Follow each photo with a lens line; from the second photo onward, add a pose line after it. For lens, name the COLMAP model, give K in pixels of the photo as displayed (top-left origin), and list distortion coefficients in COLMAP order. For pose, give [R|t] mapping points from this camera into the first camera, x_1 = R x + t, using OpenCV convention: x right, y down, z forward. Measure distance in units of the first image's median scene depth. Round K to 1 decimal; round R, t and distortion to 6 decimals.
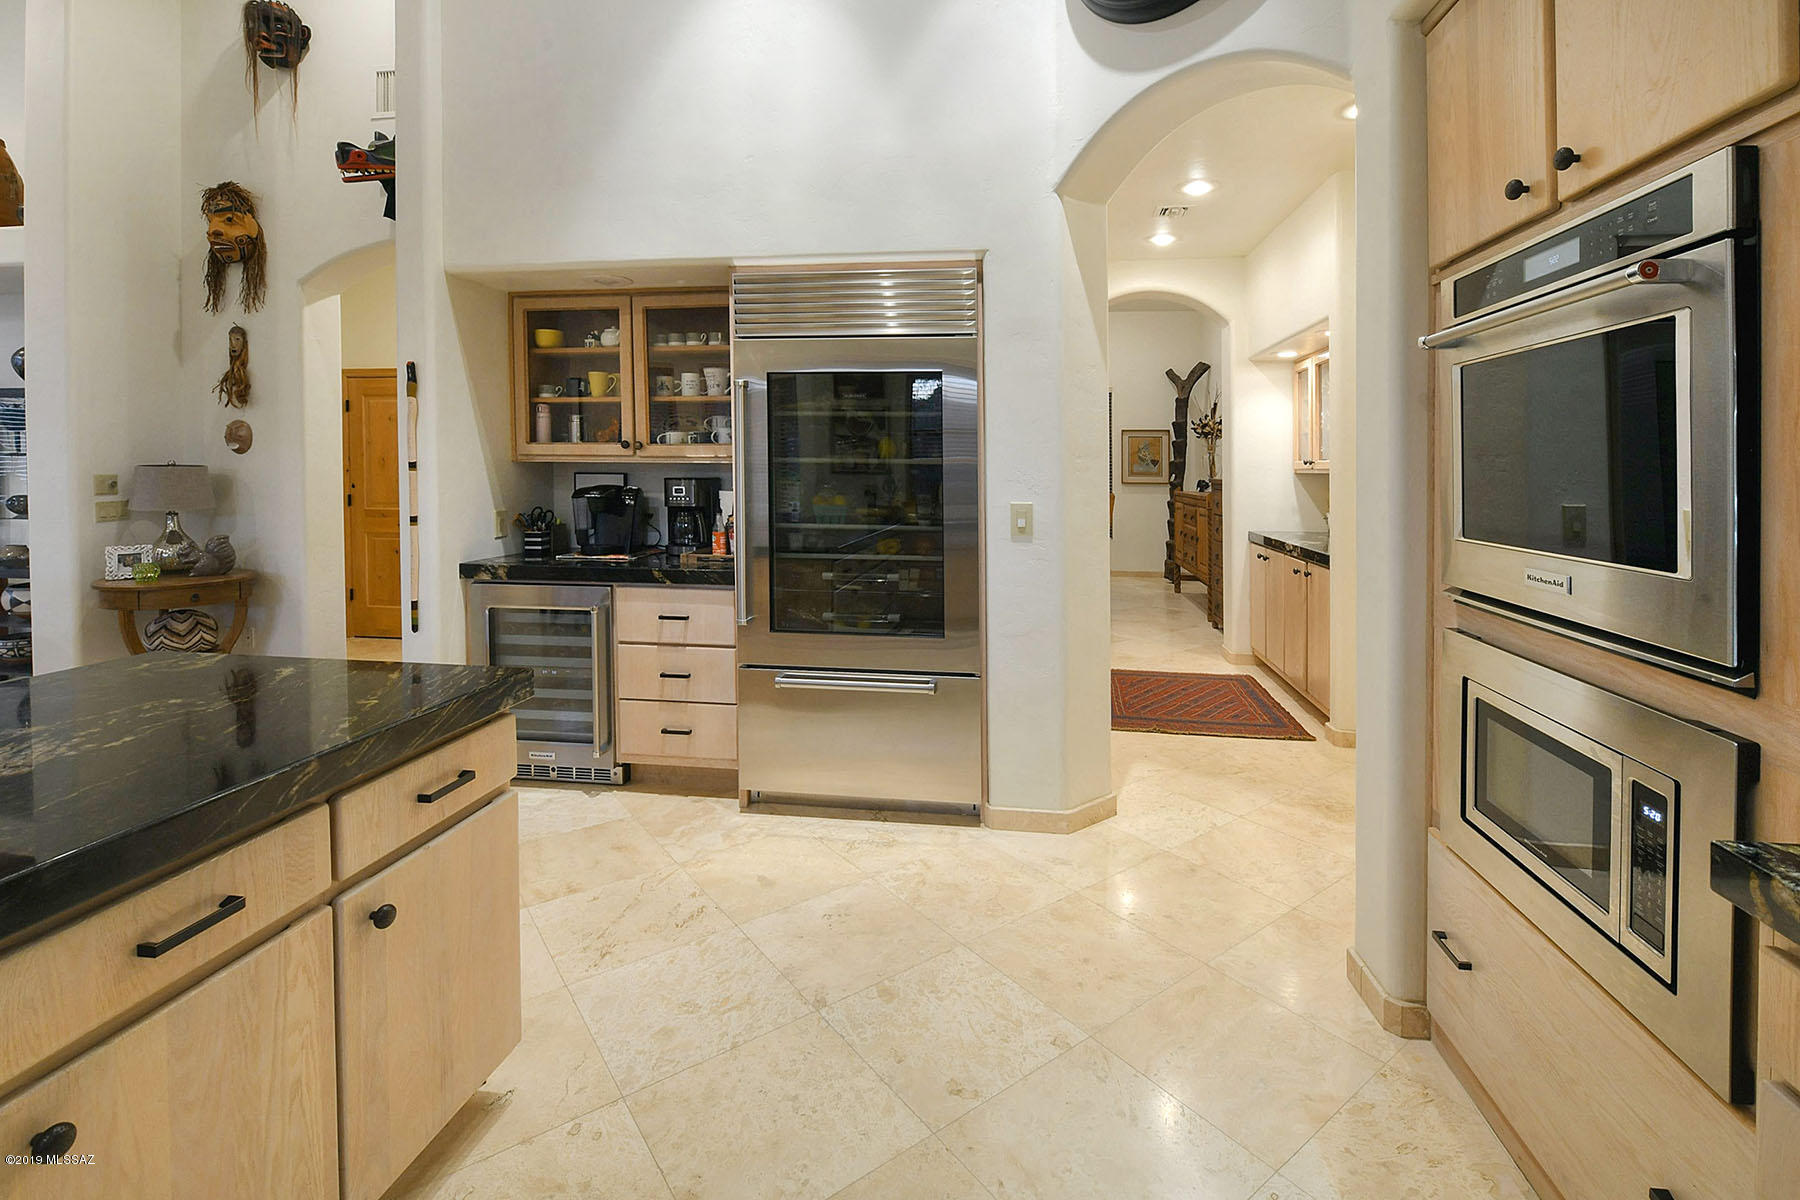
lens RADIAL K [[792.4, 0, 913.3], [0, 792.4, 467.8], [0, 0, 1]] dist [-0.020459, -0.000062]
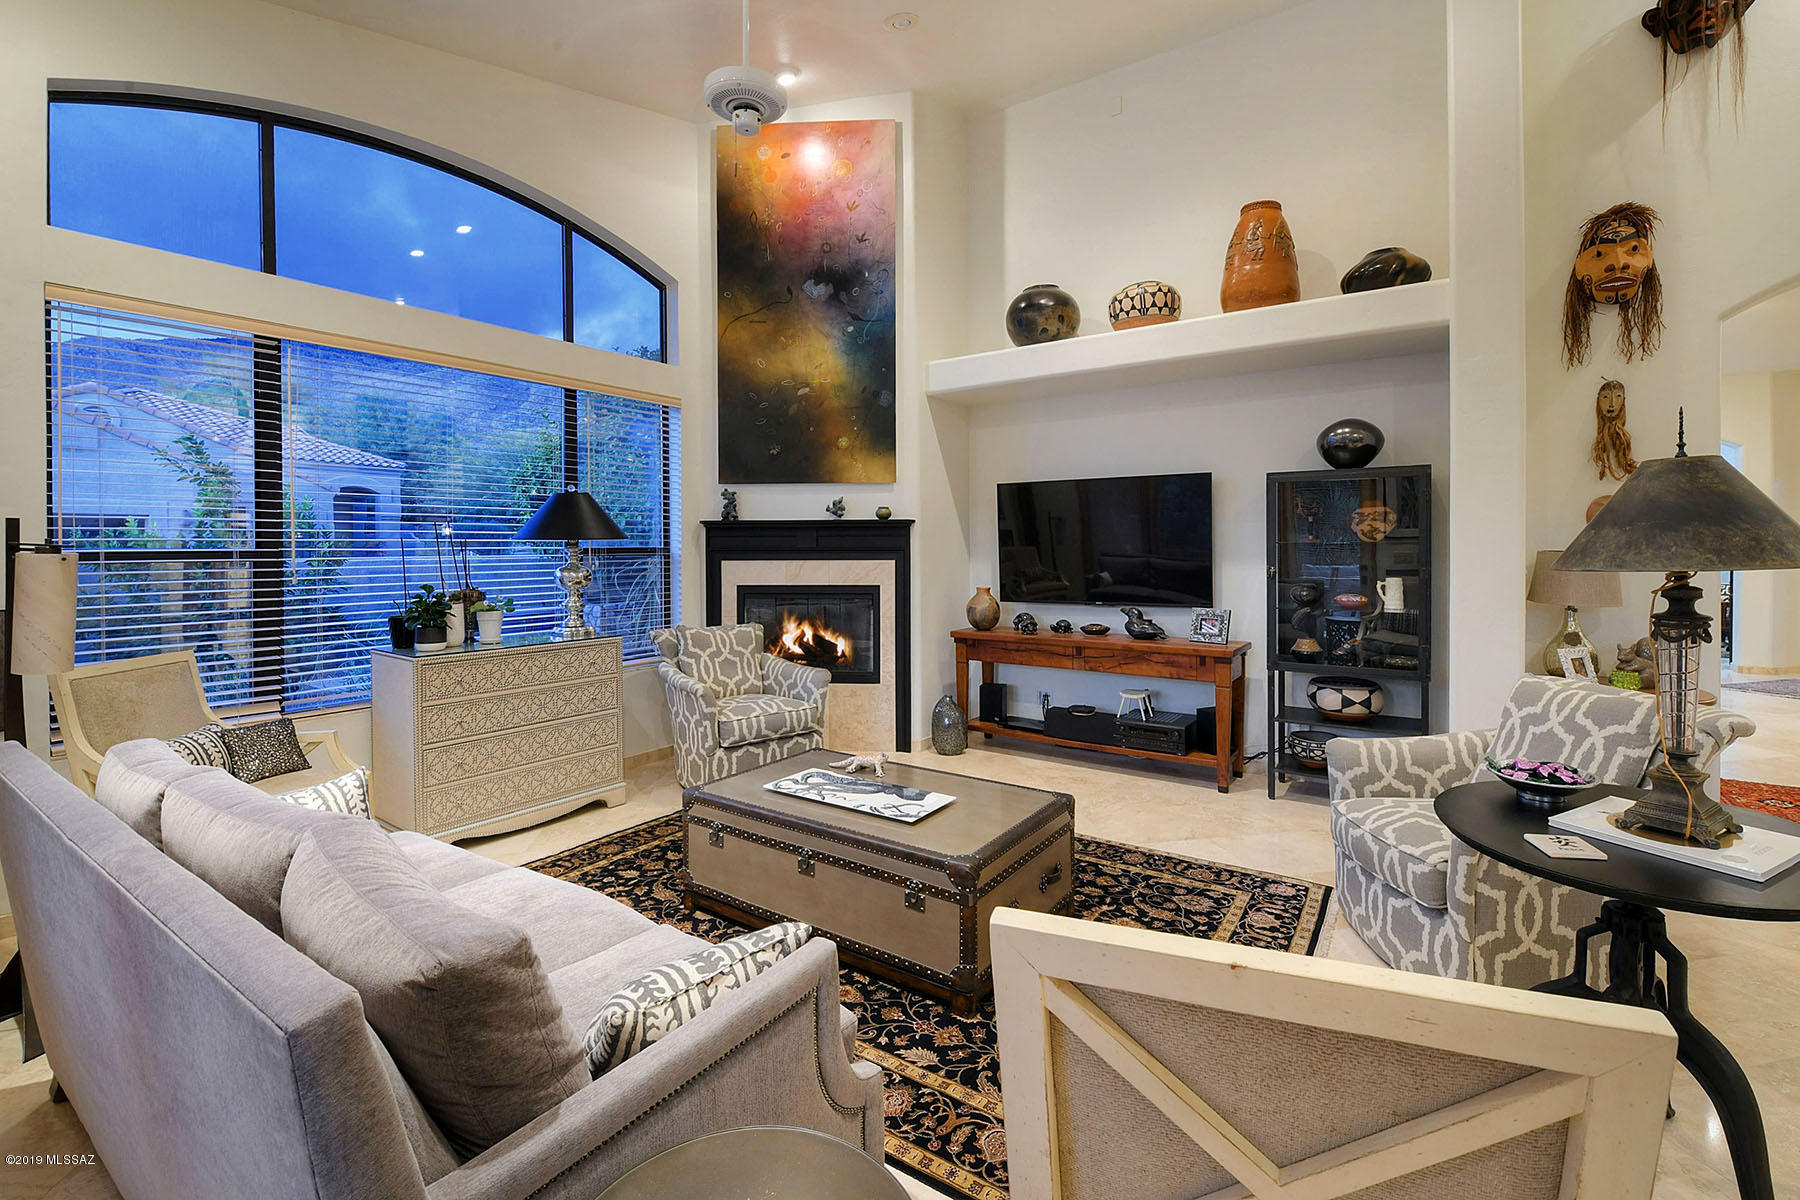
lens RADIAL K [[792.4, 0, 892.8], [0, 792.4, 538.5], [0, 0, 1]] dist [-0.020459, -0.000062]
pose [[0.900406, -0.010531, -0.434924, -1.200844], [0.002609, 0.999820, -0.018808, -0.002725], [0.435043, 0.015800, 0.900271, -0.061727]]
